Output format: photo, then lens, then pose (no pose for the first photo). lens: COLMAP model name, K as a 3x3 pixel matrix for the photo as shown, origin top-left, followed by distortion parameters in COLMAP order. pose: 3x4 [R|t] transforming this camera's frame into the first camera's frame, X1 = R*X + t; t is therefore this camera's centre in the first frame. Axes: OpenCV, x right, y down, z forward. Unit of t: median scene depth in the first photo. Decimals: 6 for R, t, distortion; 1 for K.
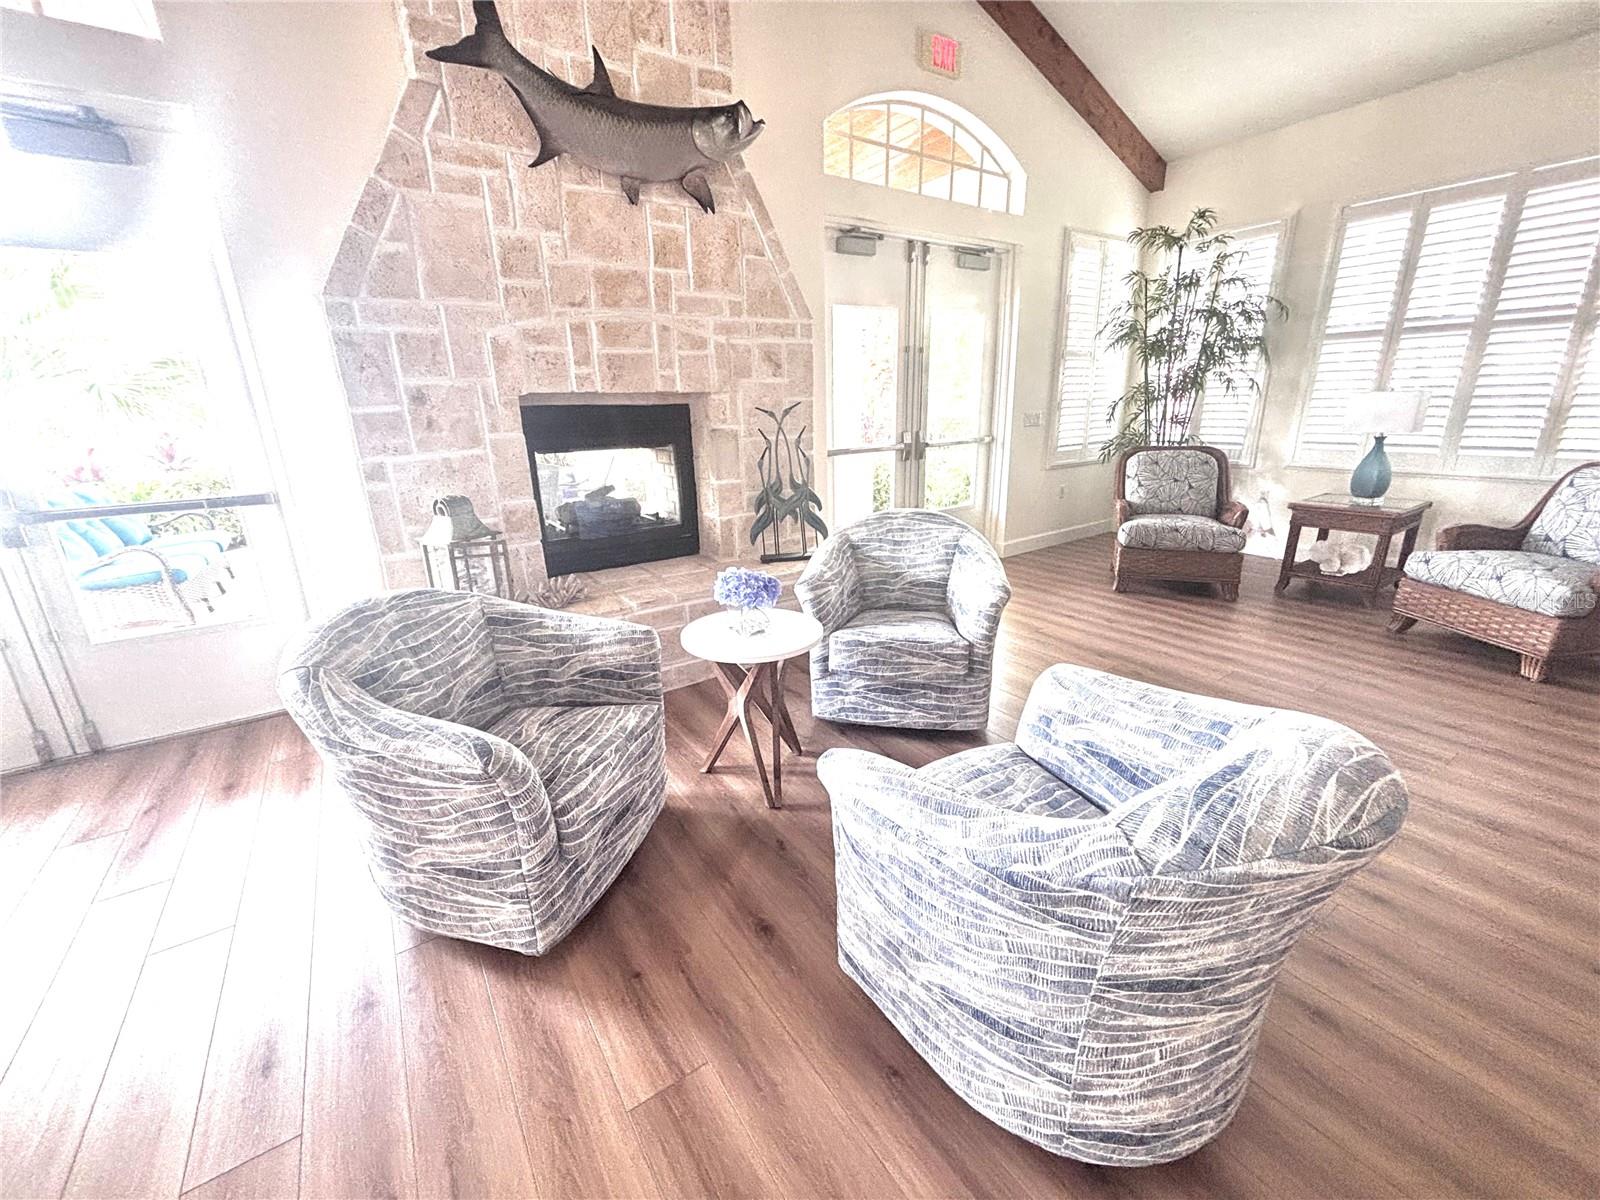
lens RADIAL K [[644.7, 0, 799.2], [0, 644.7, 593.8], [0, 0, 1]] dist [0.000259, -0.000181]
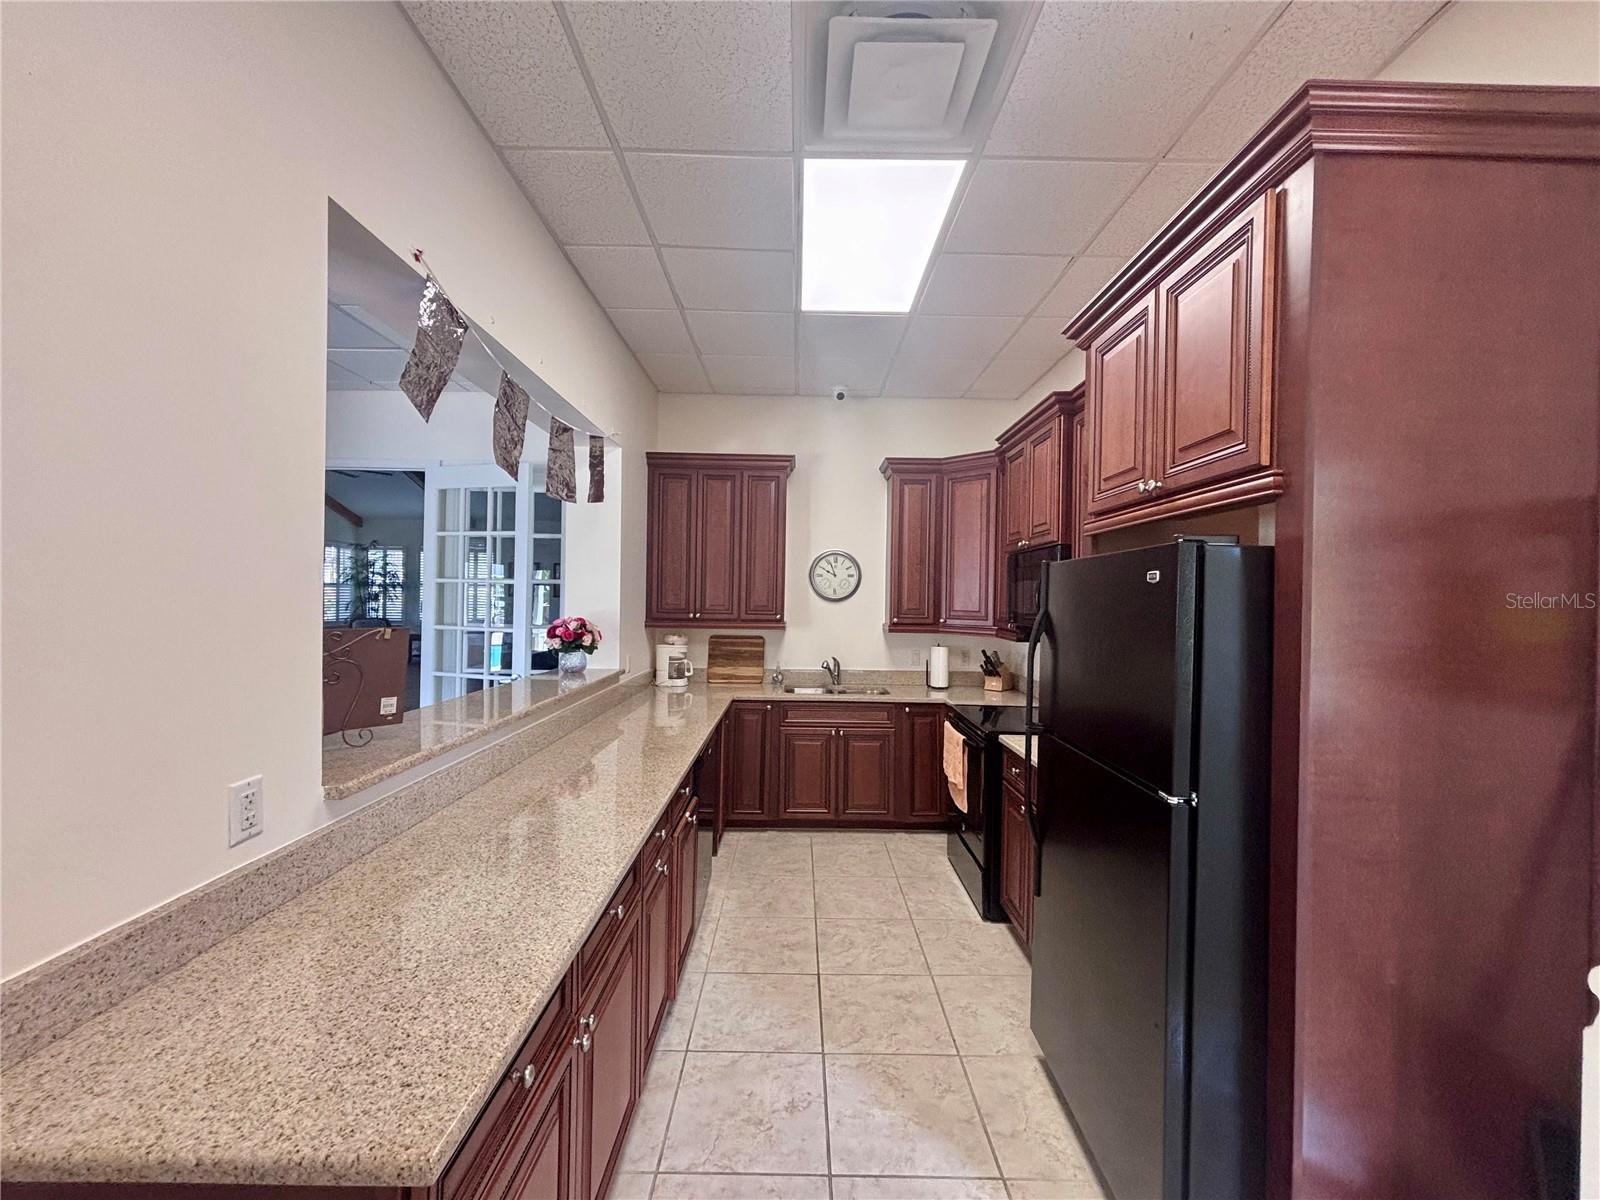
lens RADIAL K [[644.7, 0, 799.4], [0, 644.7, 598.5], [0, 0, 1]] dist [0.000259, -0.000181]
pose [[0.570998, 0.036252, 0.820151, -0.636516], [0.211664, 0.958747, -0.189741, 0.593826], [-0.793196, 0.281939, 0.539769, -1.946020]]
